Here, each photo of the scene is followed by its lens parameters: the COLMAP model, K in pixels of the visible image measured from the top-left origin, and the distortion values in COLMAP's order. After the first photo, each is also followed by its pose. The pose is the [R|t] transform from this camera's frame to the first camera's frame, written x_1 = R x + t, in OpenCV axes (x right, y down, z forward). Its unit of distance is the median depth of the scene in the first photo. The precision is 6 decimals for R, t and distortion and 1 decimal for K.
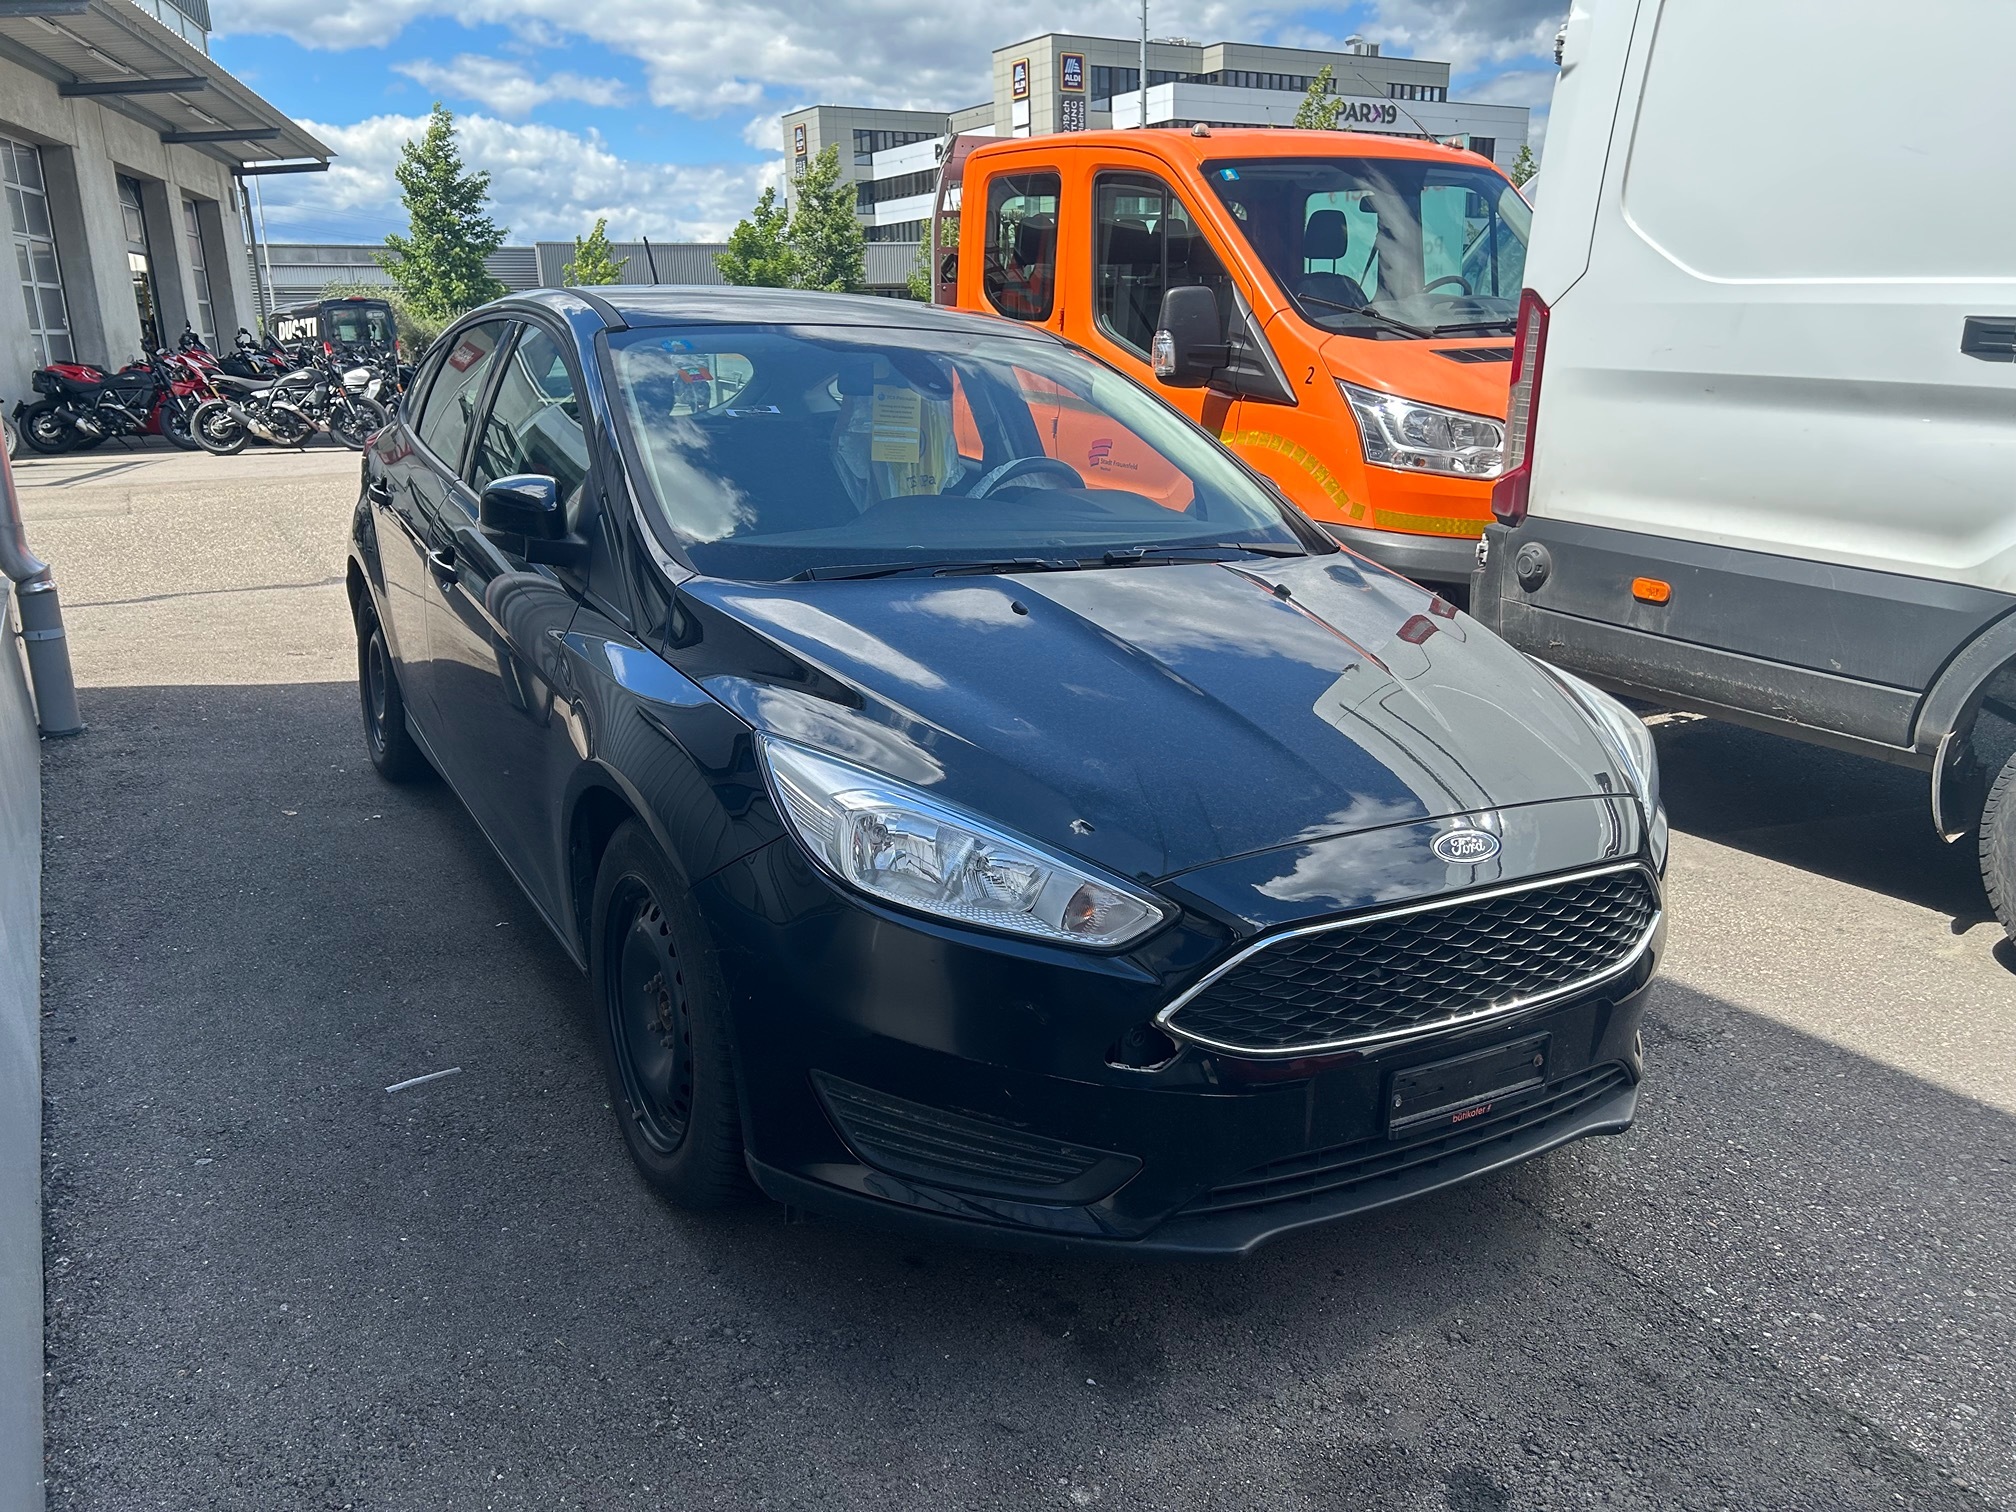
lens RADIAL K [[1520.1, 0, 990.4], [0, 1520.1, 764.4], [0, 0, 1]] dist [0.040424, -0.048654]
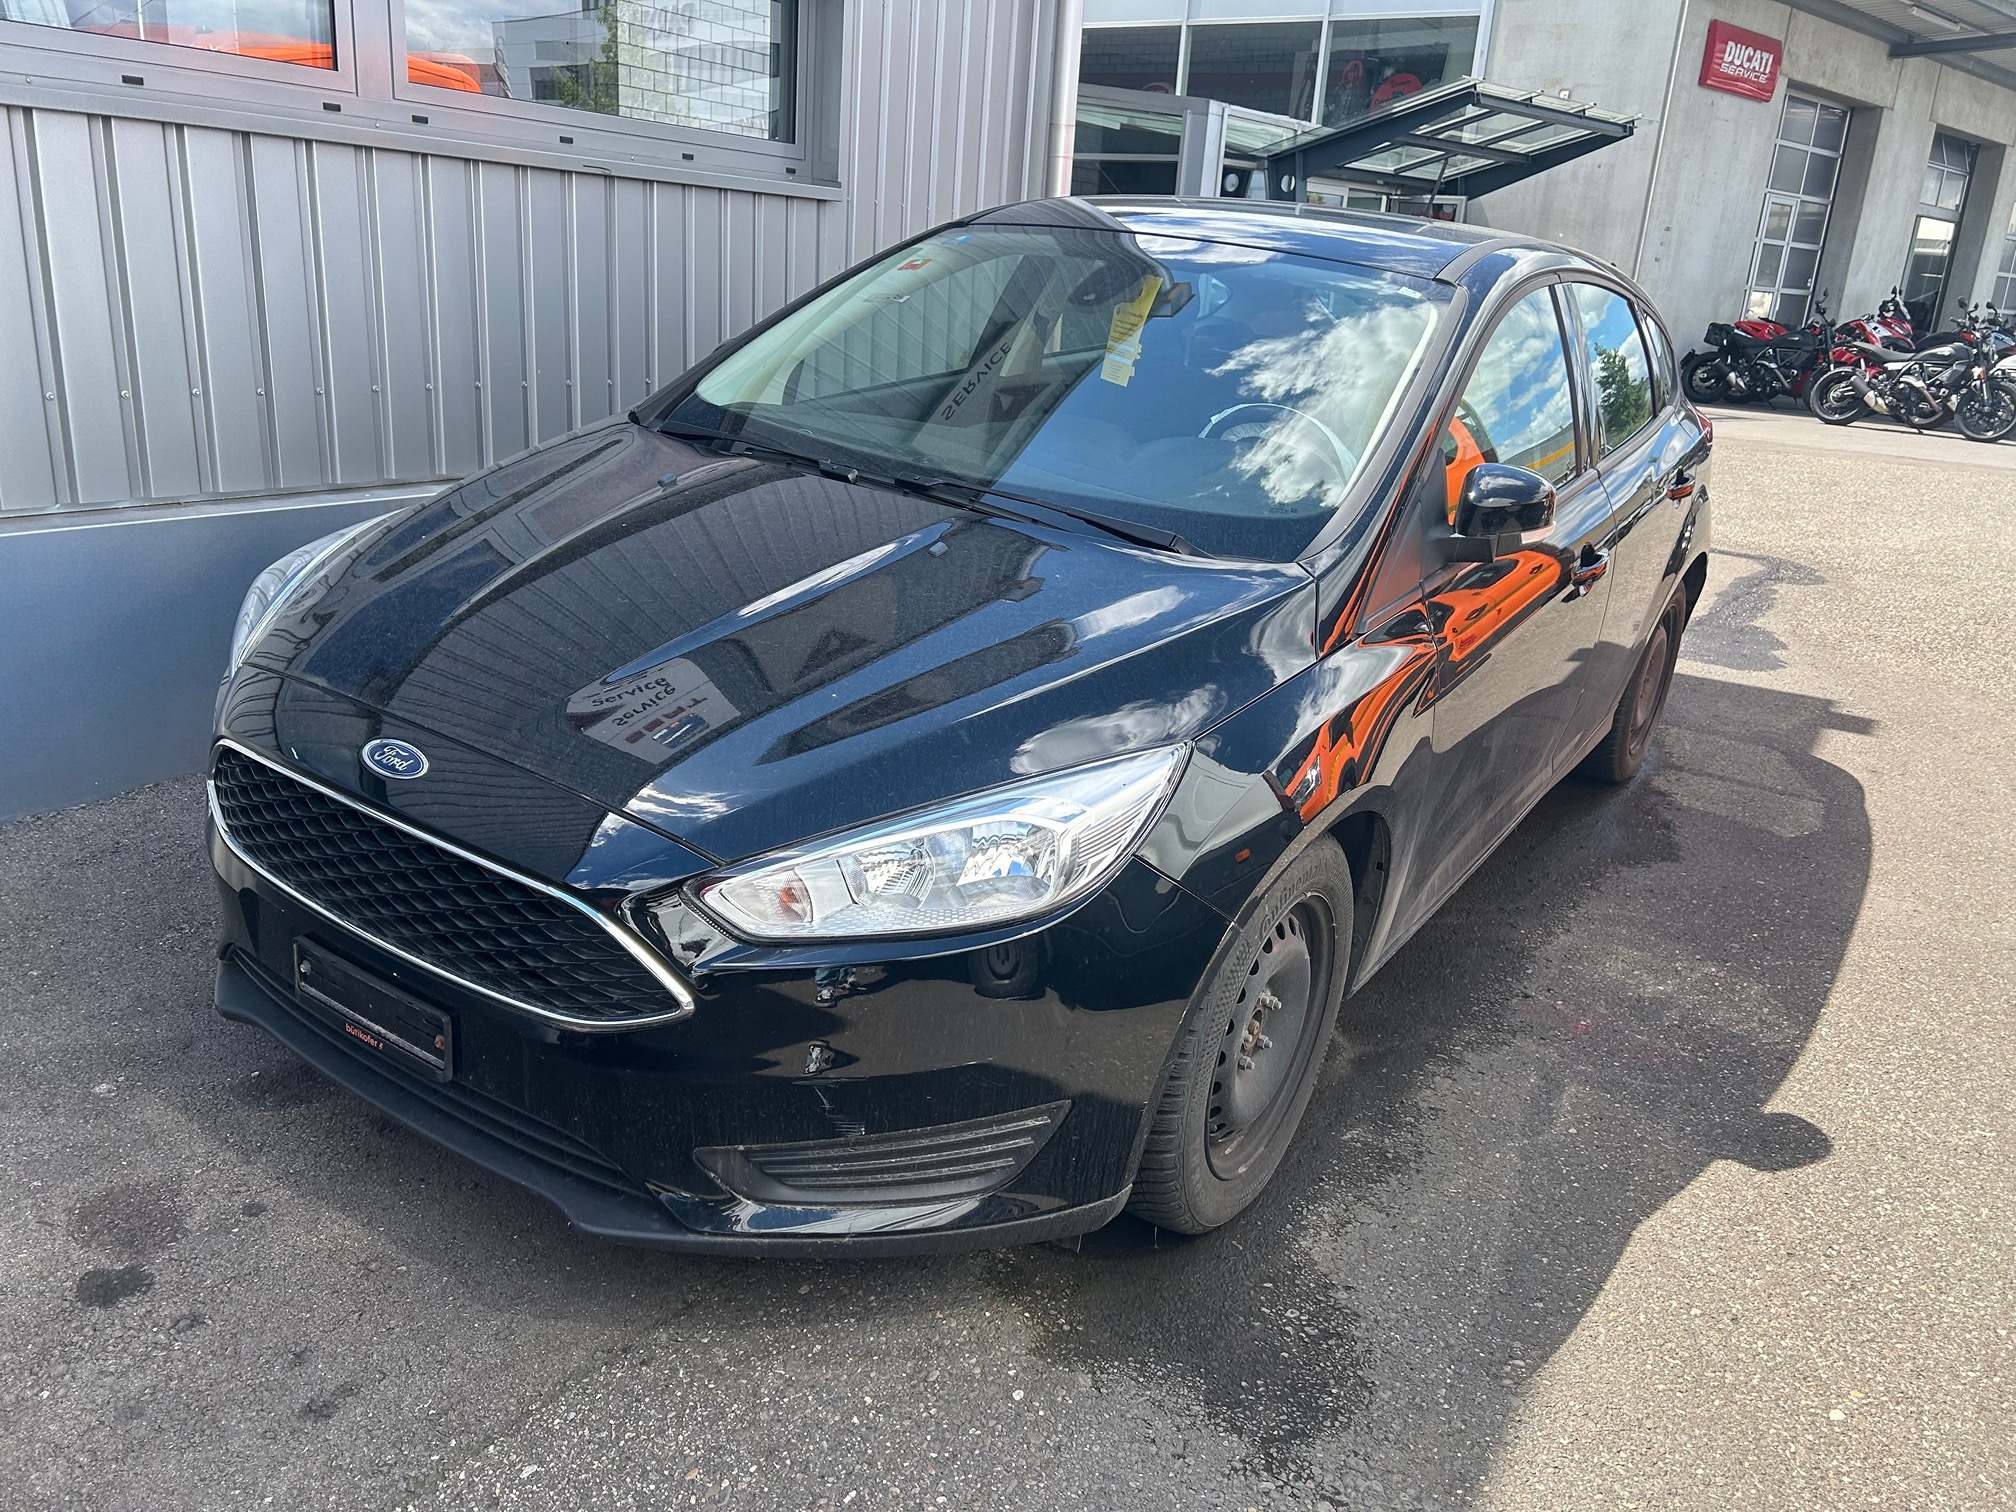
lens RADIAL K [[1520.1, 0, 993.4], [0, 1520.1, 758.6], [0, 0, 1]] dist [0.040424, -0.048654]
pose [[0.431431, 0.323654, -0.842090, 0.116949], [-0.313588, 0.929025, 0.196406, -0.022620], [0.845890, 0.179334, 0.502305, 0.079275]]
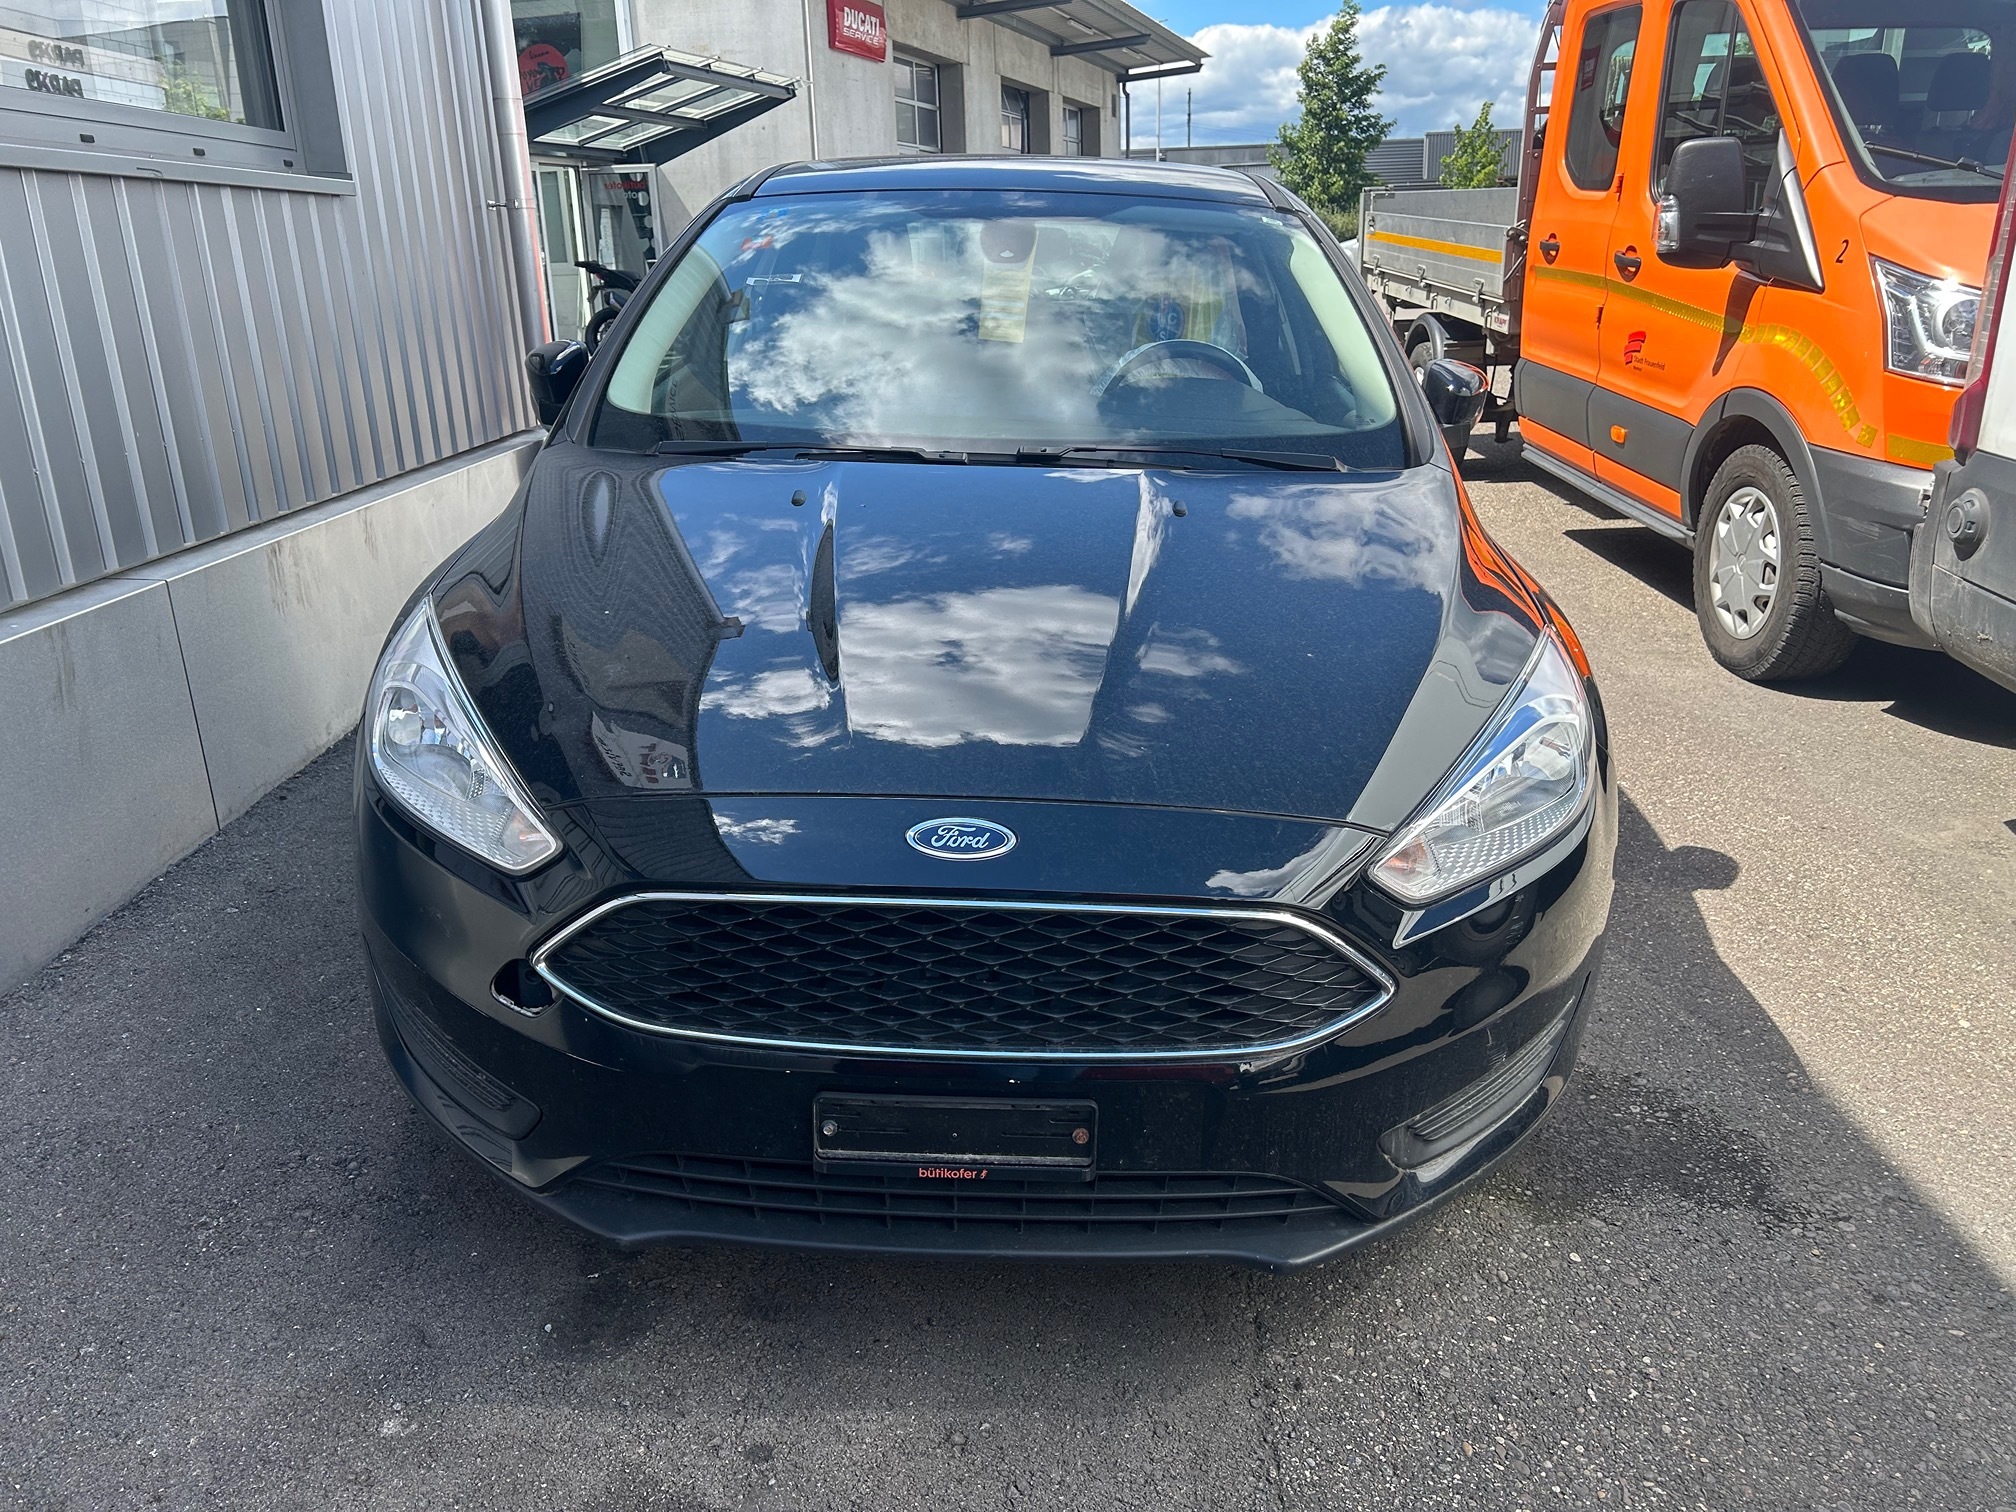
lens RADIAL K [[1520.1, 0, 991.0], [0, 1520.1, 759.7], [0, 0, 1]] dist [0.040424, -0.048654]
pose [[0.847390, 0.161789, -0.505721, 0.066997], [-0.131742, 0.986729, 0.094923, -0.005845], [0.514367, -0.013812, 0.857459, 0.032265]]
